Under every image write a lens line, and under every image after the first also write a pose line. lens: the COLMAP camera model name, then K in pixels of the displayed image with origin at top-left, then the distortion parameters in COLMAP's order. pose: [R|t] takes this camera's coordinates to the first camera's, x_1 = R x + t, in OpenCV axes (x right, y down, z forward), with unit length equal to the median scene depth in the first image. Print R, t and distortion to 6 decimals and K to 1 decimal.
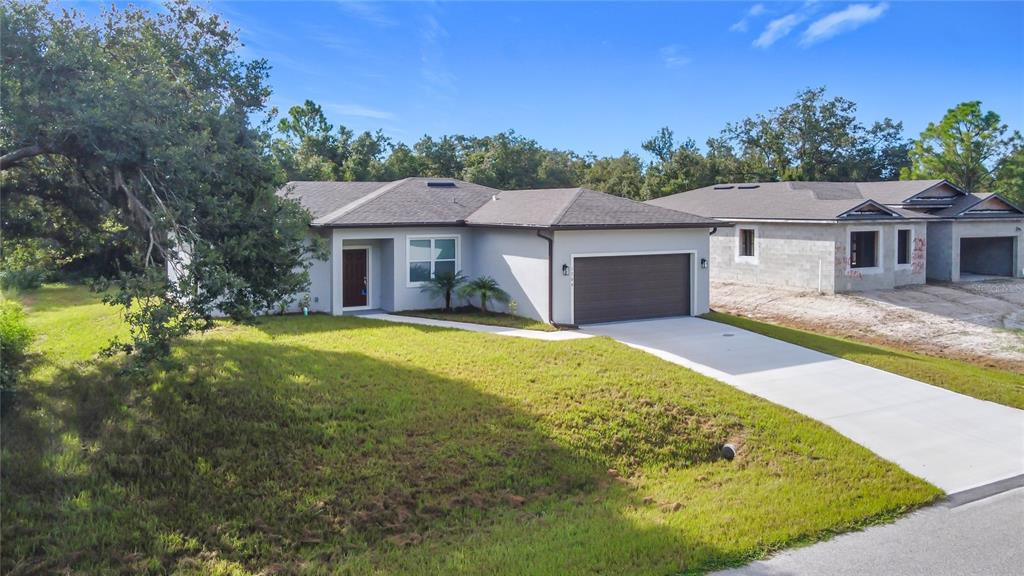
lens RADIAL K [[805.7, 0, 467.2], [0, 805.7, 283.8], [0, 0, 1]] dist [-0.010971, -0.000430]
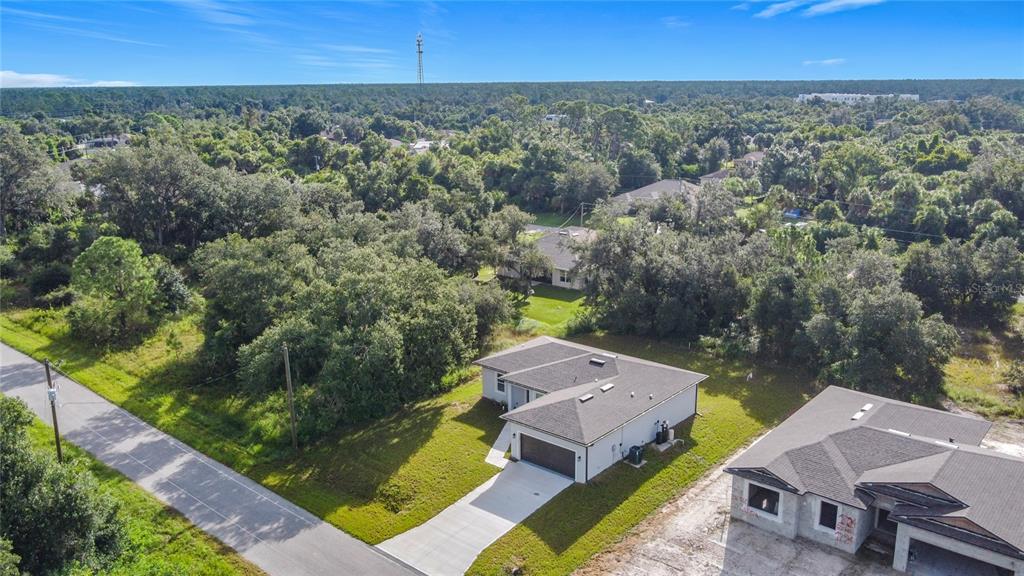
lens RADIAL K [[811.6, 0, 512.0], [0, 811.6, 288.0], [0, 0, 1]] dist [-0.014185, 0.006160]
pose [[0.372097, 0.232557, -0.898589, 1.517012], [-0.078986, 0.972526, 0.218985, -0.672767], [0.924827, -0.010507, 0.380243, 0.087779]]
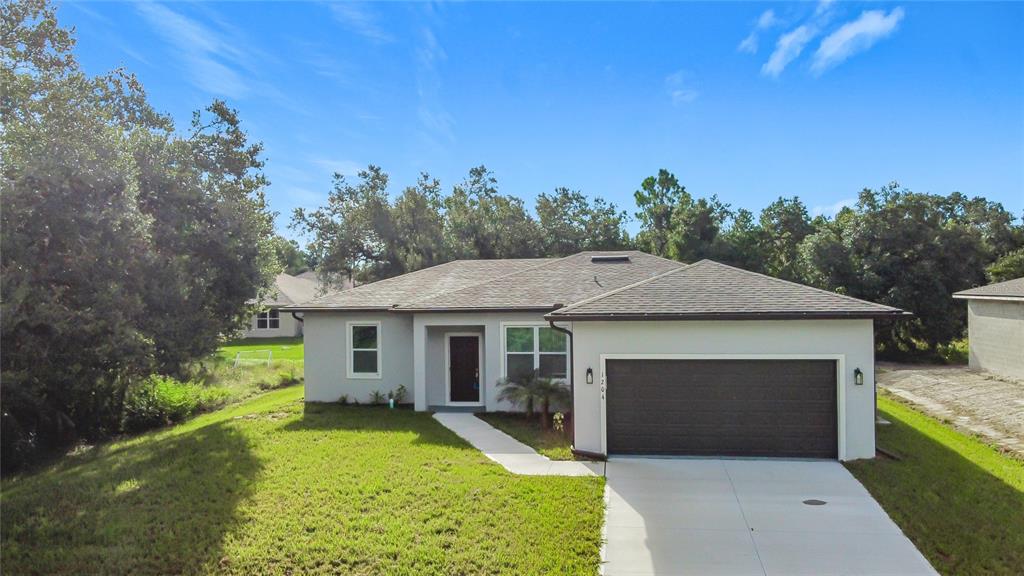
lens RADIAL K [[811.6, 0, 512.0], [0, 811.6, 288.0], [0, 0, 1]] dist [-0.014185, 0.006160]
pose [[0.812514, -0.003118, -0.582934, 0.353513], [-0.047650, 0.996284, -0.071745, -0.028982], [0.580991, 0.086071, 0.809346, 0.265326]]
